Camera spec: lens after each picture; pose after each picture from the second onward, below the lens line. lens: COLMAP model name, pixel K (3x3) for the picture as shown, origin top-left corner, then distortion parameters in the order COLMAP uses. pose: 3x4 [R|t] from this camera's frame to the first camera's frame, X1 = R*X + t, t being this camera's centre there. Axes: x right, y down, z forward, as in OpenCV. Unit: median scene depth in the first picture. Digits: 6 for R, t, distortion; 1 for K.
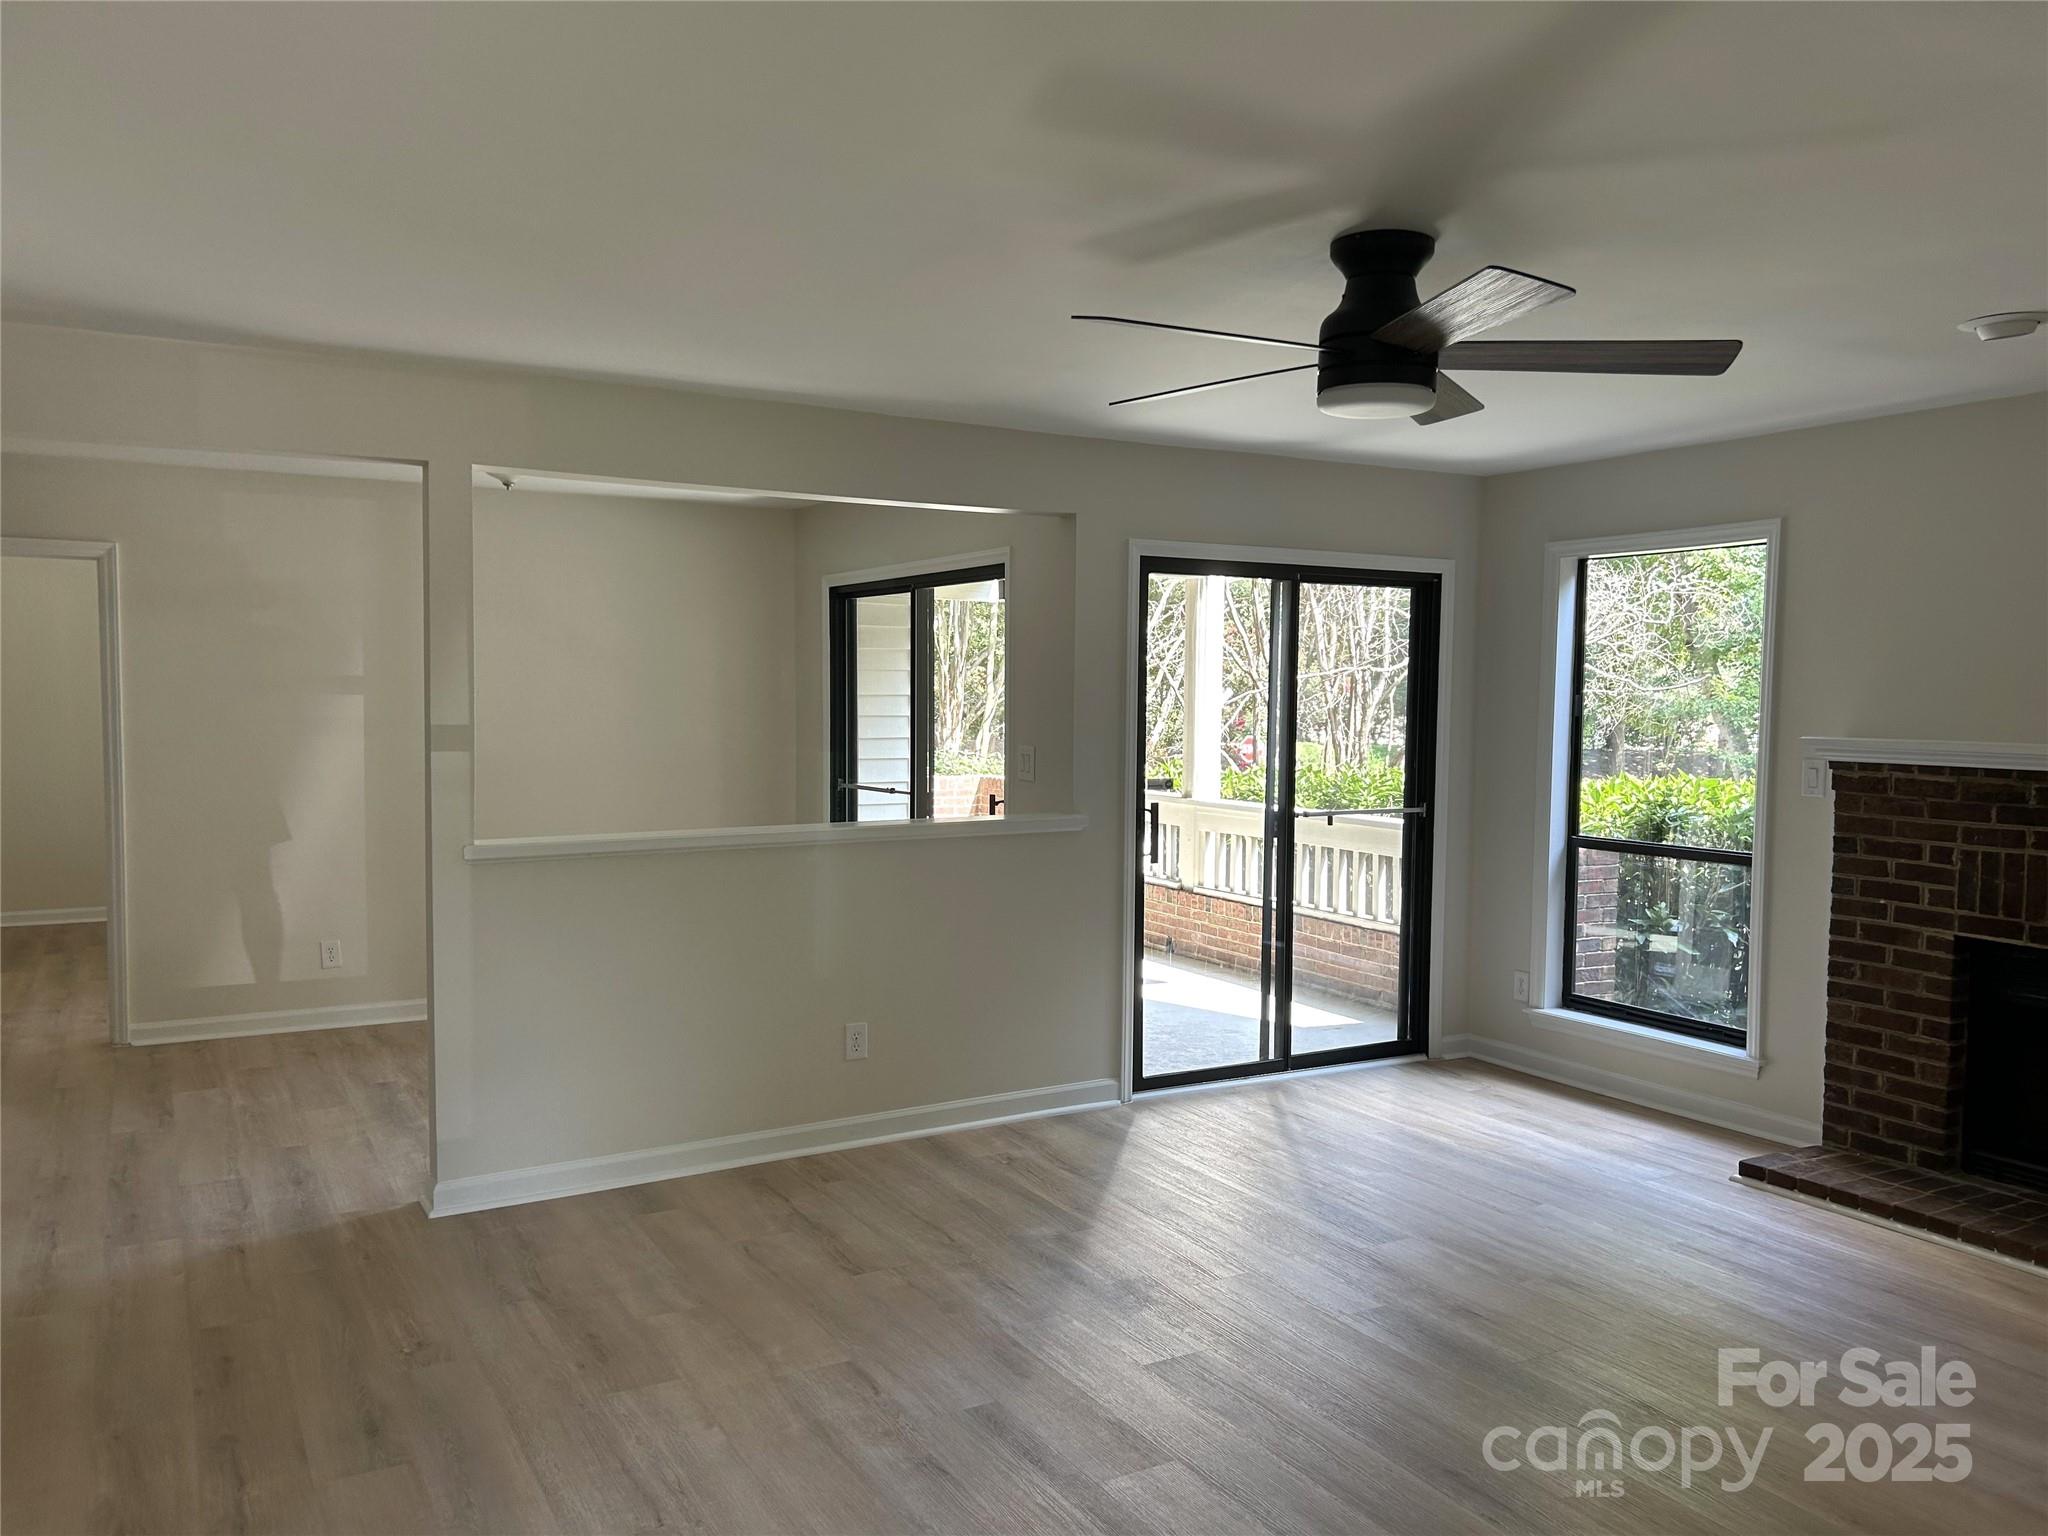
lens RADIAL K [[1539.0, 0, 1019.7], [0, 1539.0, 781.9], [0, 0, 1]] dist [0.066322, -0.081390]
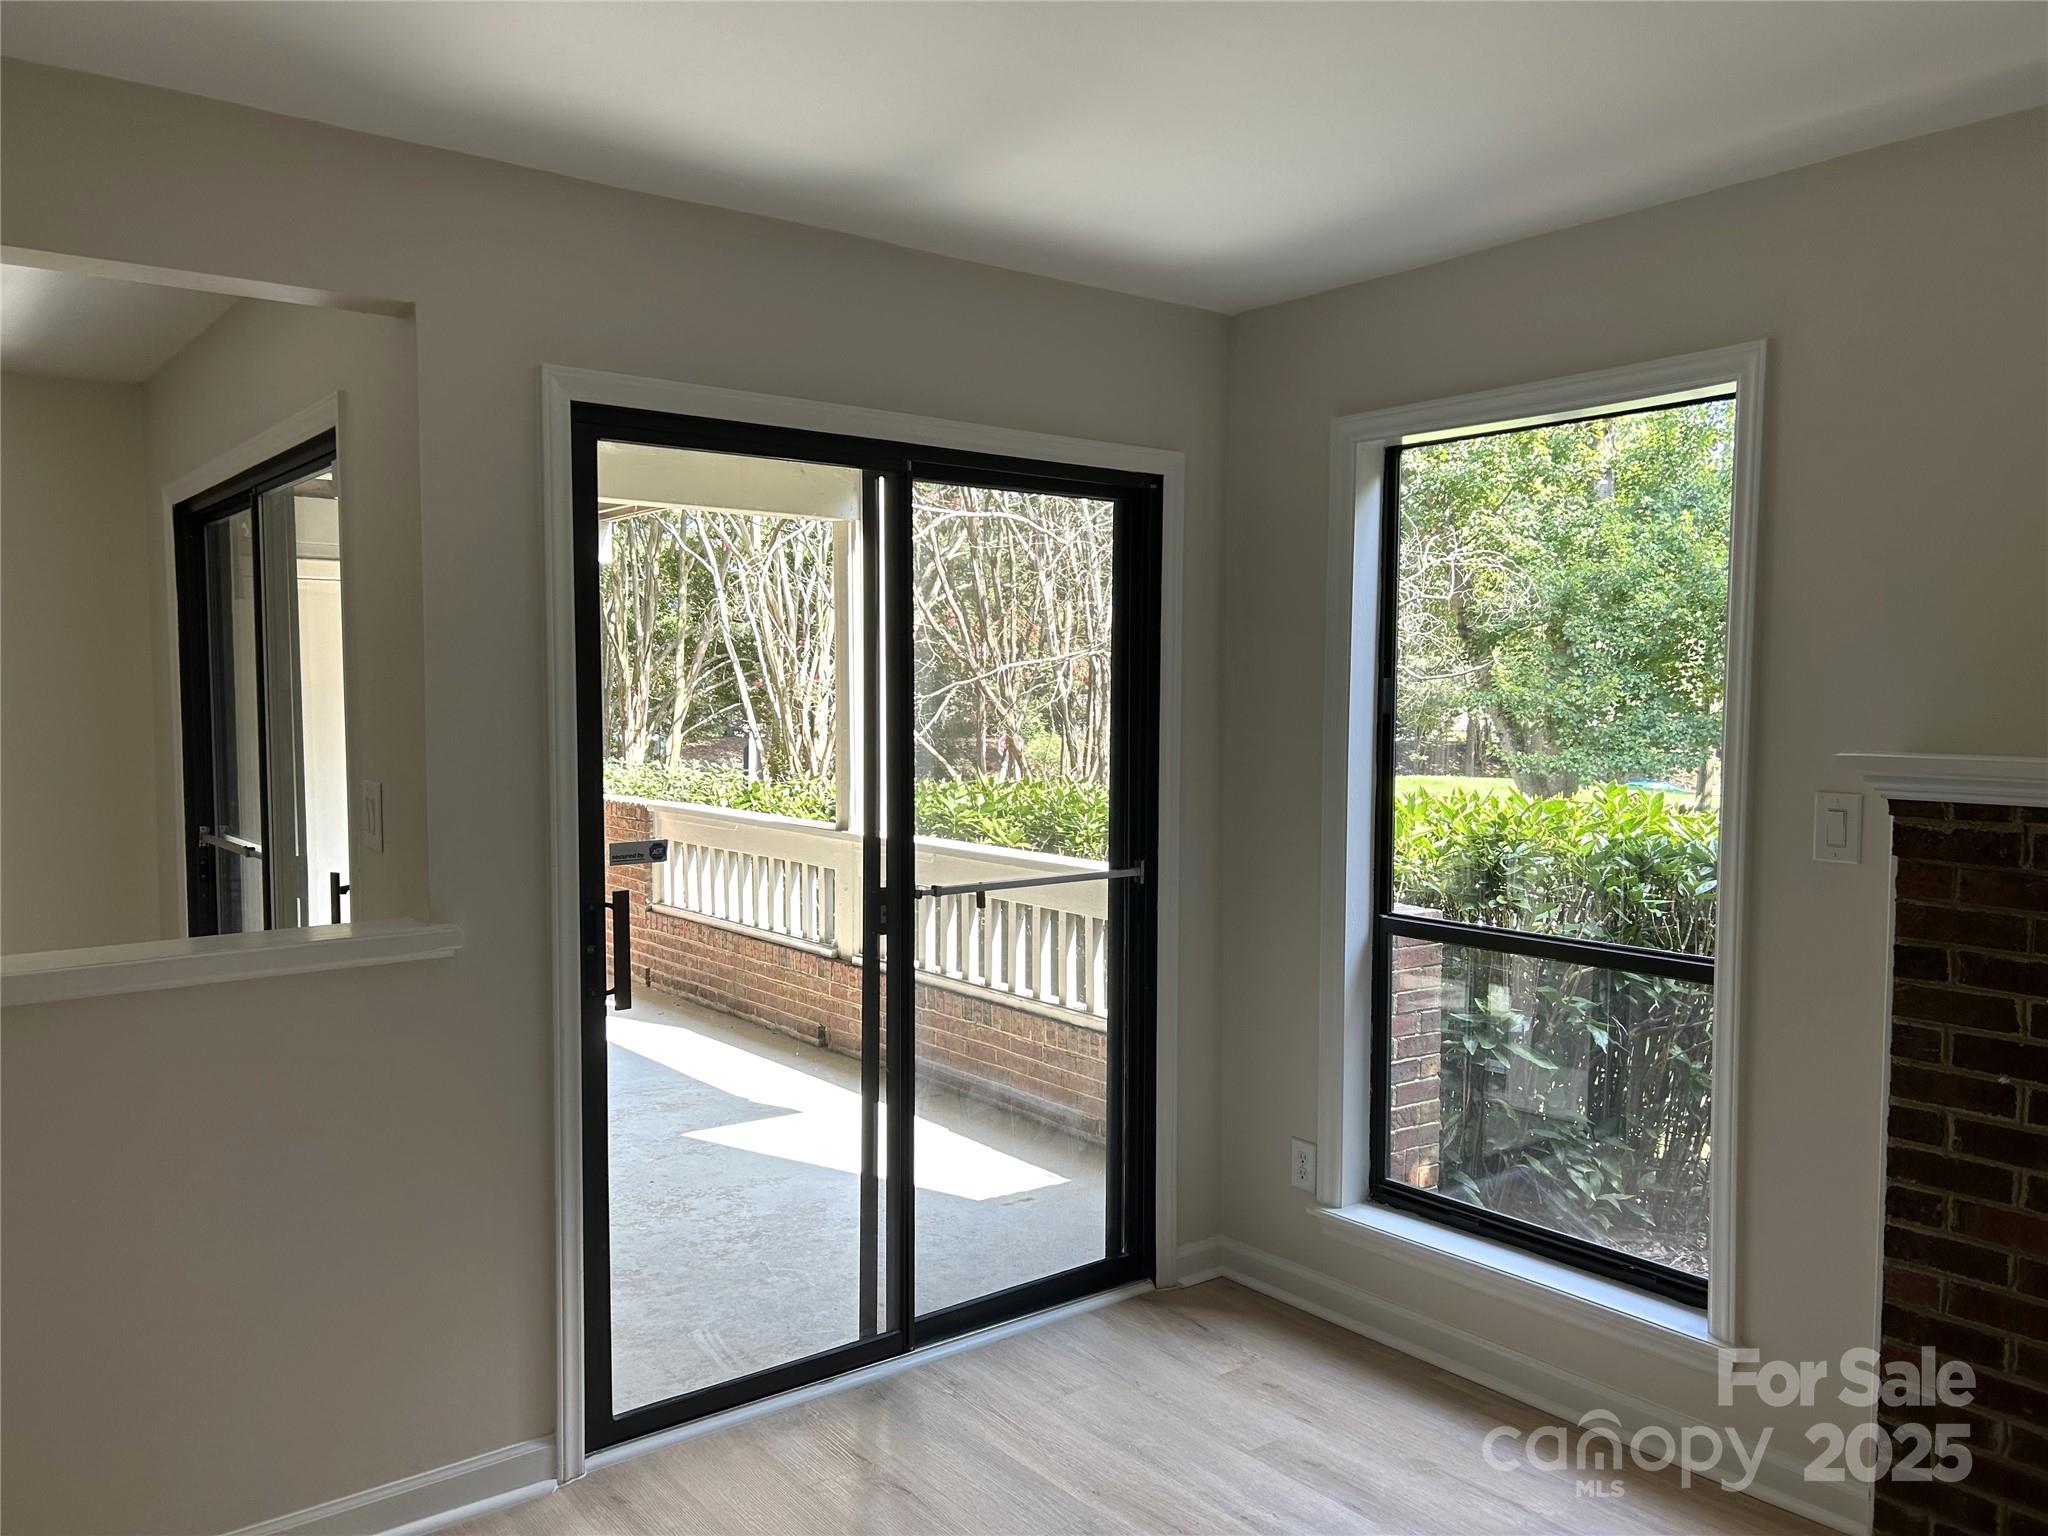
lens RADIAL K [[1539.0, 0, 1005.9], [0, 1539.0, 784.8], [0, 0, 1]] dist [0.066322, -0.081390]
pose [[0.990447, -0.017220, 0.136817, 0.153430], [0.016619, 0.999847, 0.005534, -0.023892], [-0.136891, -0.003207, 0.990581, 0.497961]]
